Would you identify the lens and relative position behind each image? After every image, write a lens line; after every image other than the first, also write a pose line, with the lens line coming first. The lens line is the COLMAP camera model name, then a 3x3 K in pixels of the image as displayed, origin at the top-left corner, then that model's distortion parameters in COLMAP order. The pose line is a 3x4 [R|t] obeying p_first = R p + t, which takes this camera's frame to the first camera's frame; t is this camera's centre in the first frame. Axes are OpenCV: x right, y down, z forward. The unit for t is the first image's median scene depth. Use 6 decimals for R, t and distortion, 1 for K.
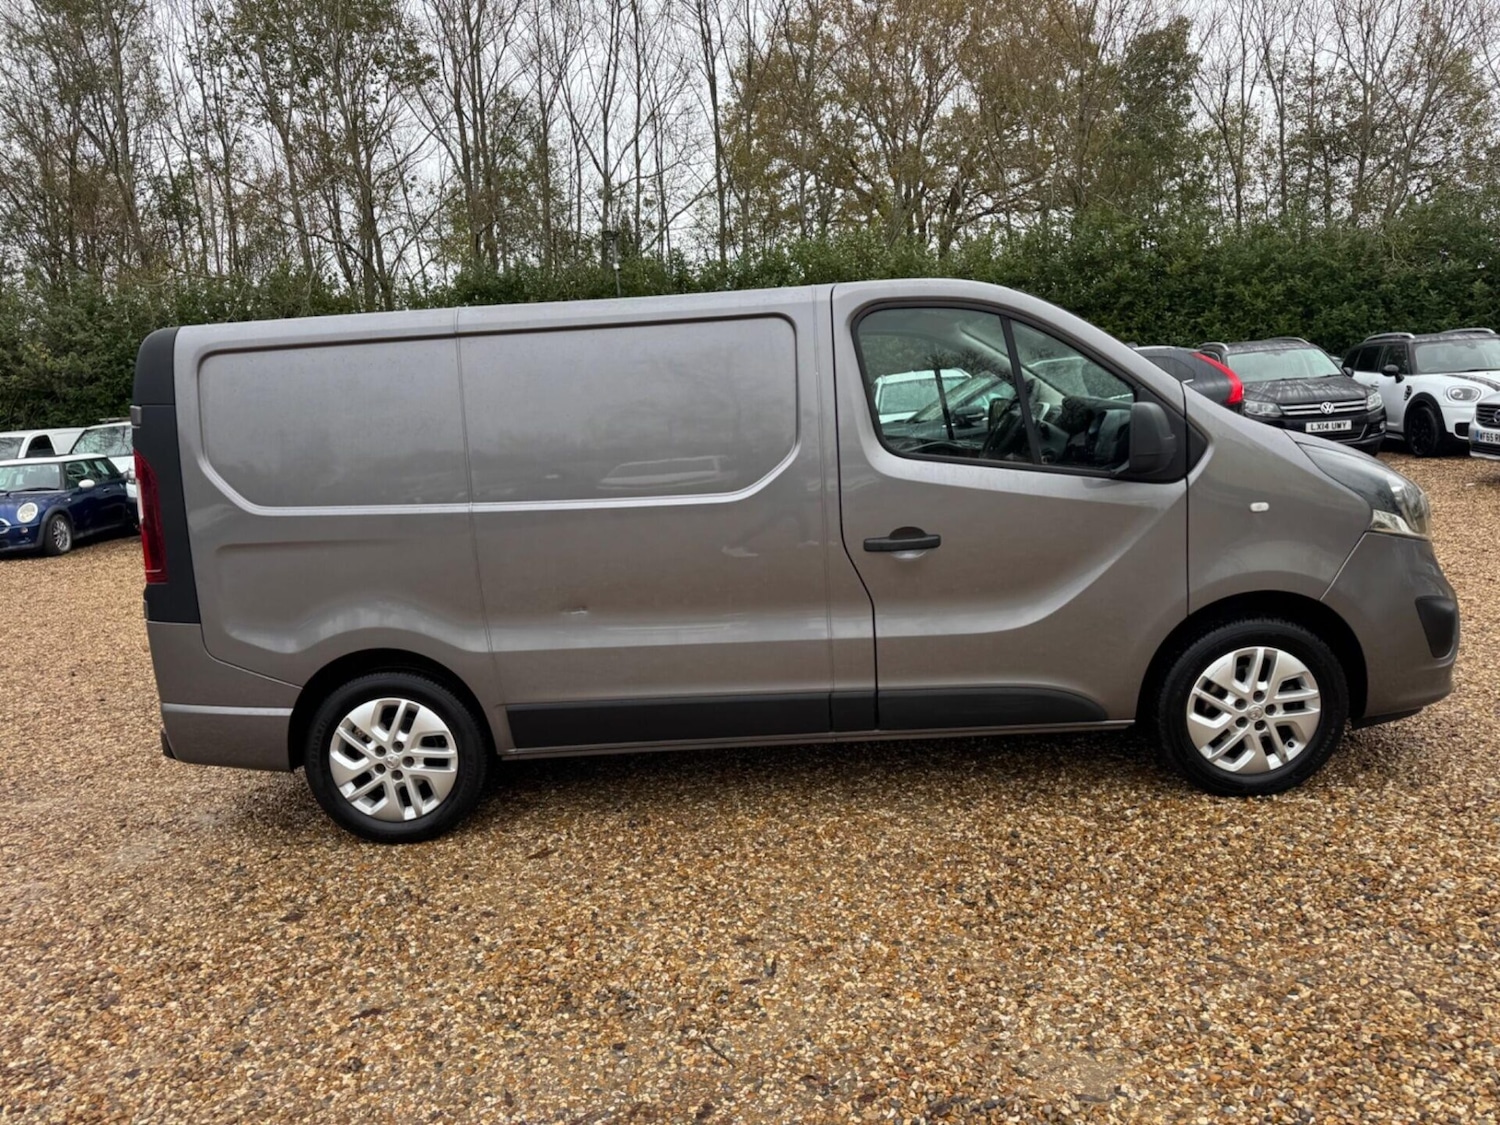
lens RADIAL K [[1052.8, 0, 749.8], [0, 1052.8, 565.0], [0, 0, 1]] dist [0.029451, -0.030379]
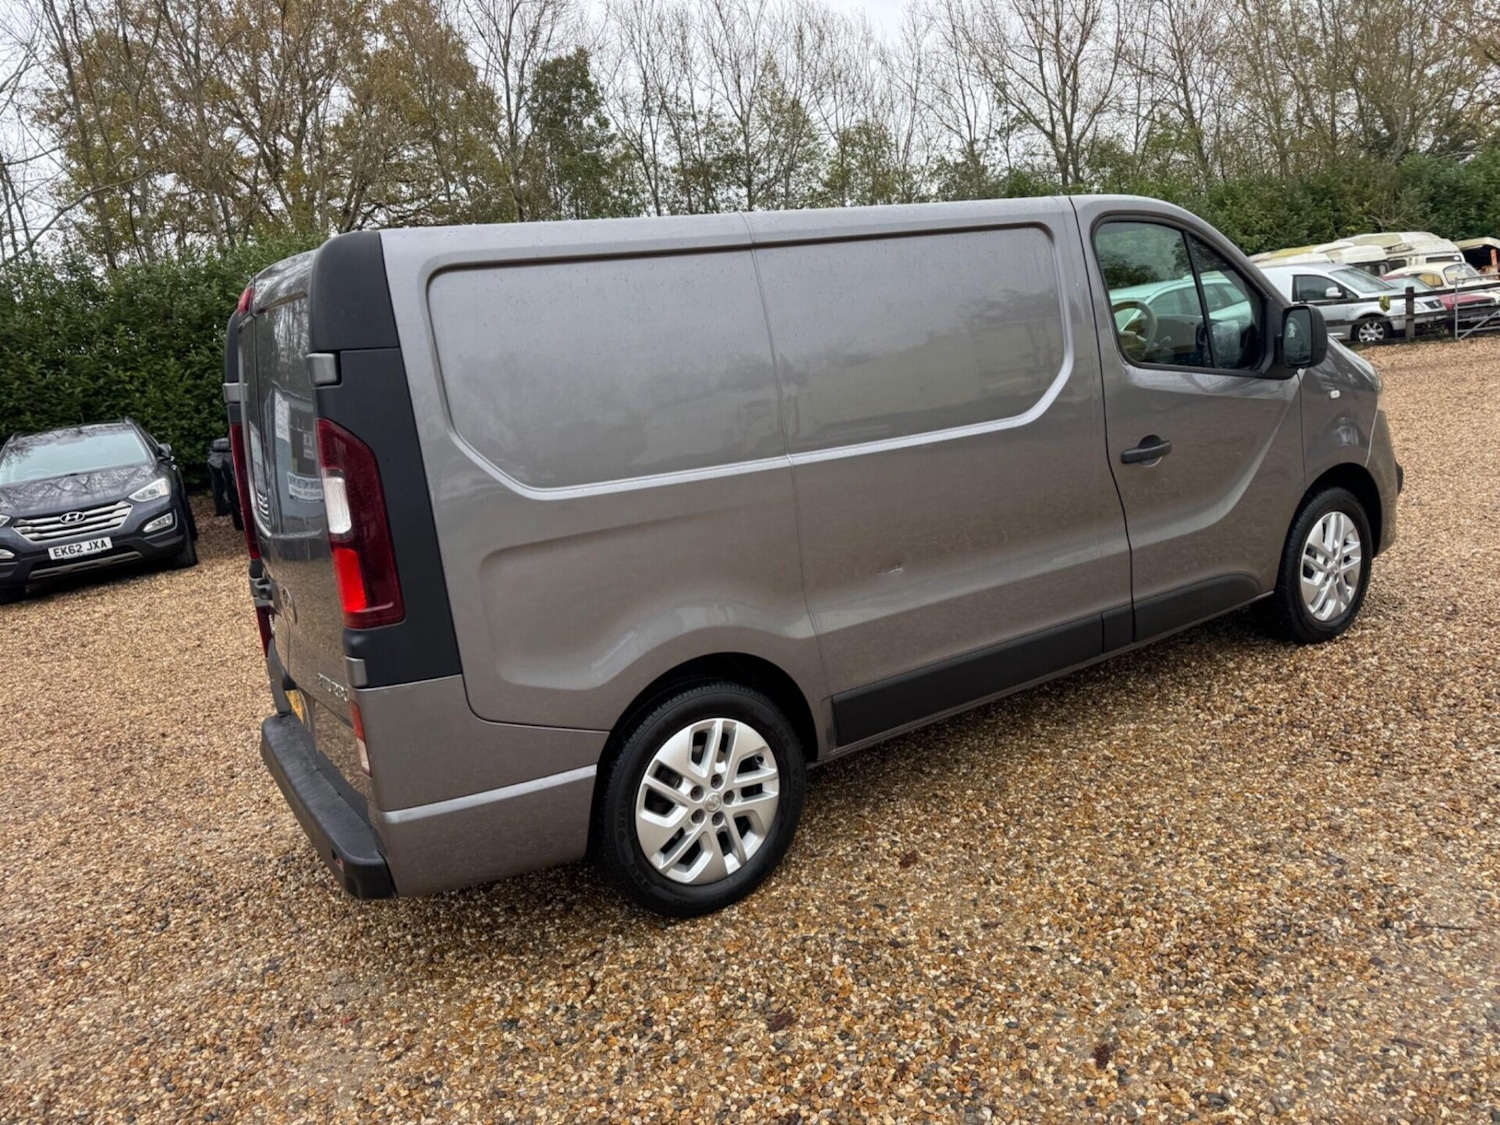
lens RADIAL K [[1052.8, 0, 746.3], [0, 1052.8, 554.3], [0, 0, 1]] dist [0.029451, -0.030379]
pose [[0.831042, -0.142302, 0.537698, -0.722989], [0.159175, 0.987133, 0.015232, -0.000426], [-0.532947, 0.072930, 0.843000, 0.338444]]
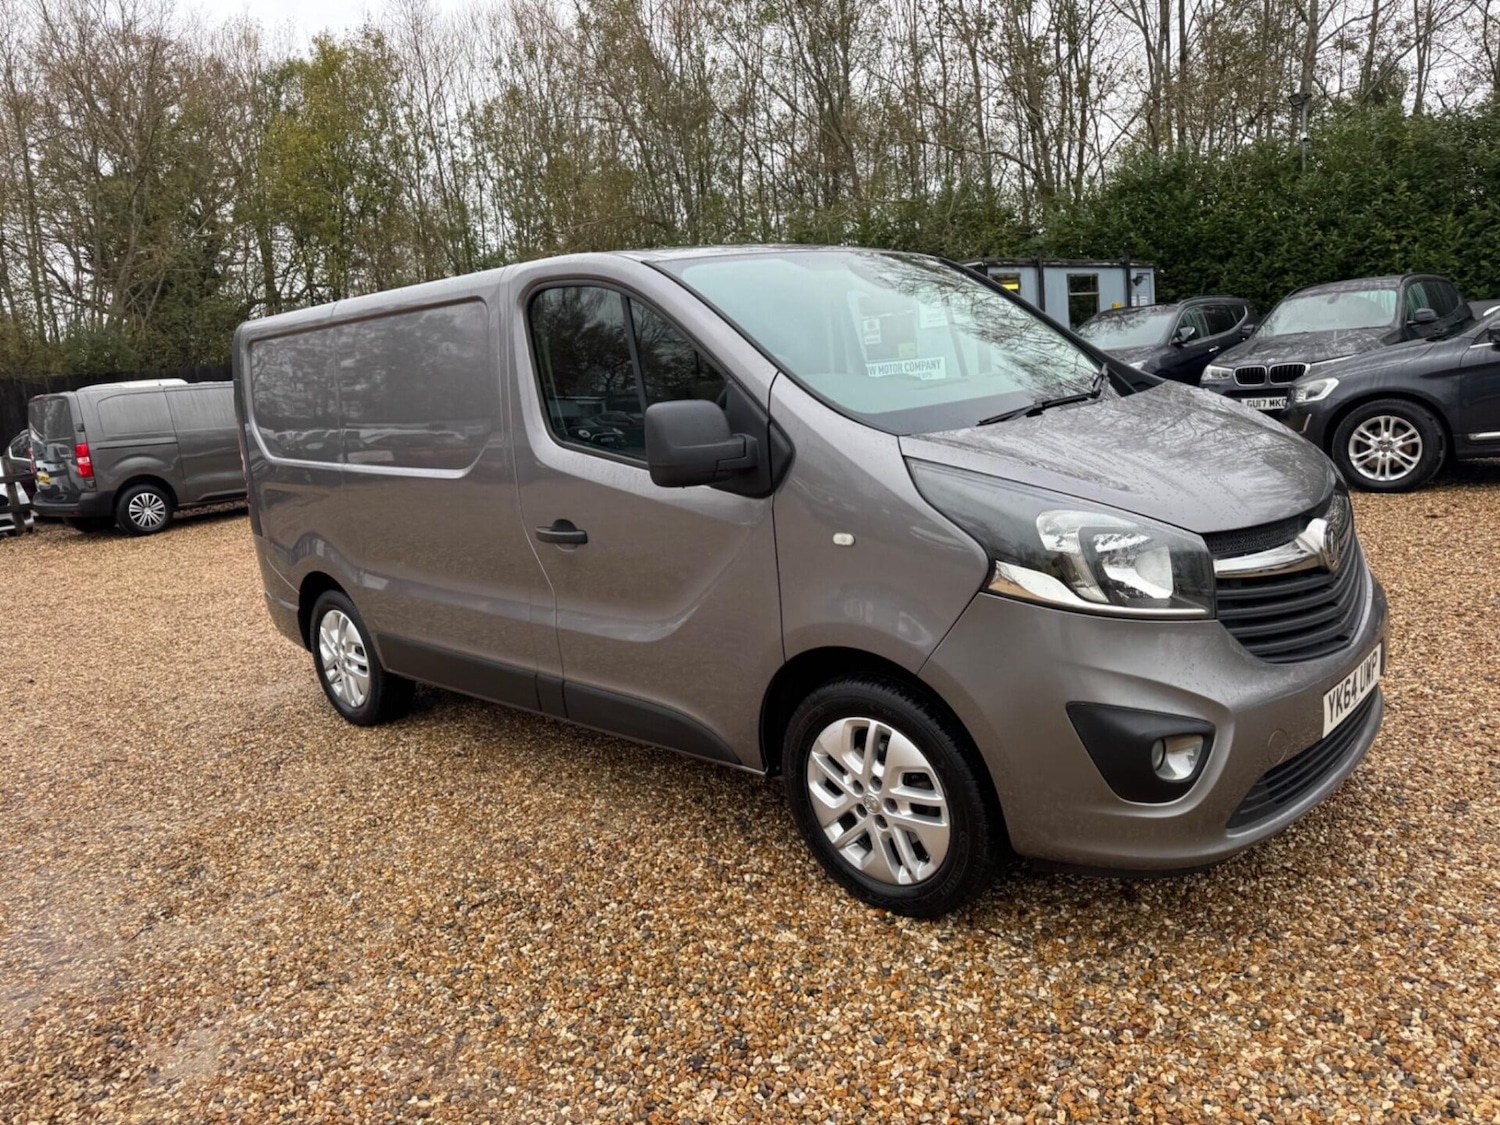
lens RADIAL K [[1052.8, 0, 751.0], [0, 1052.8, 567.4], [0, 0, 1]] dist [0.029451, -0.030379]
pose [[0.749254, 0.128143, -0.649768, 0.881205], [-0.063950, 0.990517, 0.121602, -0.116992], [0.659188, -0.049558, 0.750343, 0.378609]]
